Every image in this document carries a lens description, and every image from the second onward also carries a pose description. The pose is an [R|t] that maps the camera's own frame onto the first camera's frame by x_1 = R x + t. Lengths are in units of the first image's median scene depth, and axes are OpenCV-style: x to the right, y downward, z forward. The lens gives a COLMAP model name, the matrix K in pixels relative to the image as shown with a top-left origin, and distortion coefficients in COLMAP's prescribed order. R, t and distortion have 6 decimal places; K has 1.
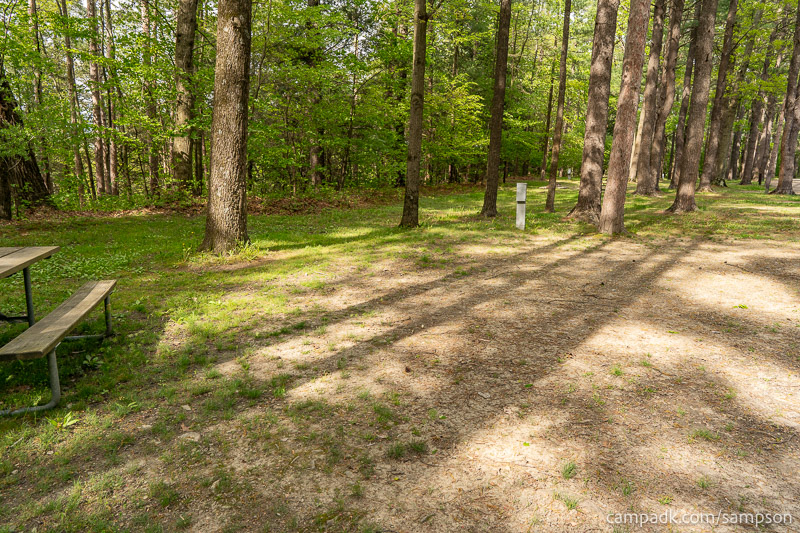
lens RADIAL K [[535.1, 0, 398.1], [0, 535.1, 270.0], [0, 0, 1]] dist [-0.001929, 0.005395]
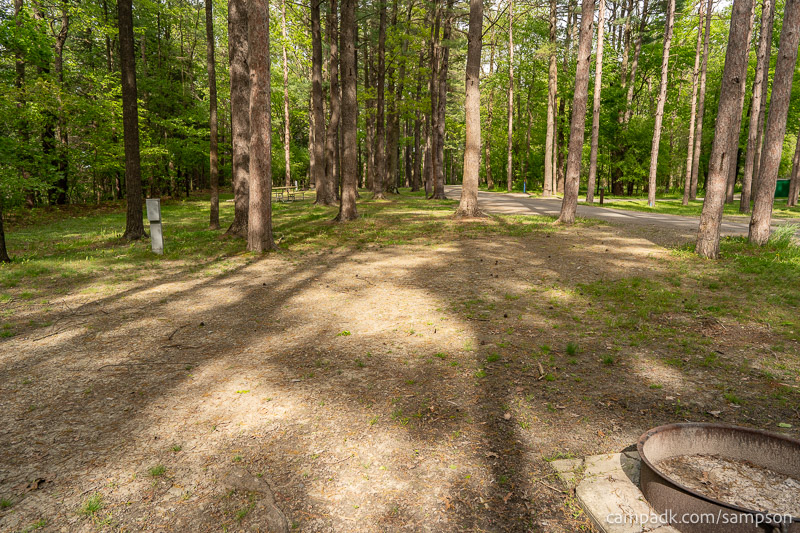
lens RADIAL K [[535.1, 0, 400.6], [0, 535.1, 264.8], [0, 0, 1]] dist [-0.001929, 0.005395]
pose [[0.871057, -0.093991, 0.482106, 0.143289], [0.108462, 0.994098, -0.002157, -0.015378], [-0.479058, 0.054169, 0.876110, 0.082035]]
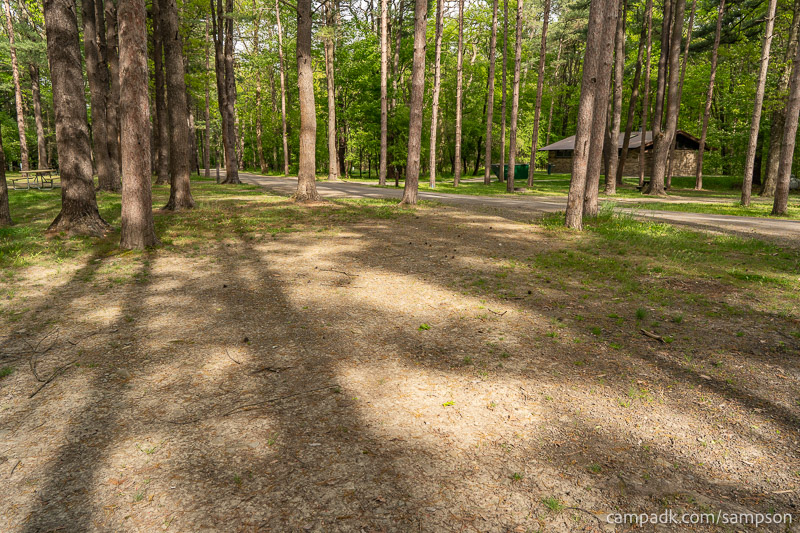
lens RADIAL K [[535.1, 0, 400.4], [0, 535.1, 267.8], [0, 0, 1]] dist [-0.001929, 0.005395]
pose [[0.563441, -0.170534, 0.808364, -0.013613], [0.161713, 0.982302, 0.094512, -0.049435], [-0.810175, 0.077471, 0.581047, 0.259125]]
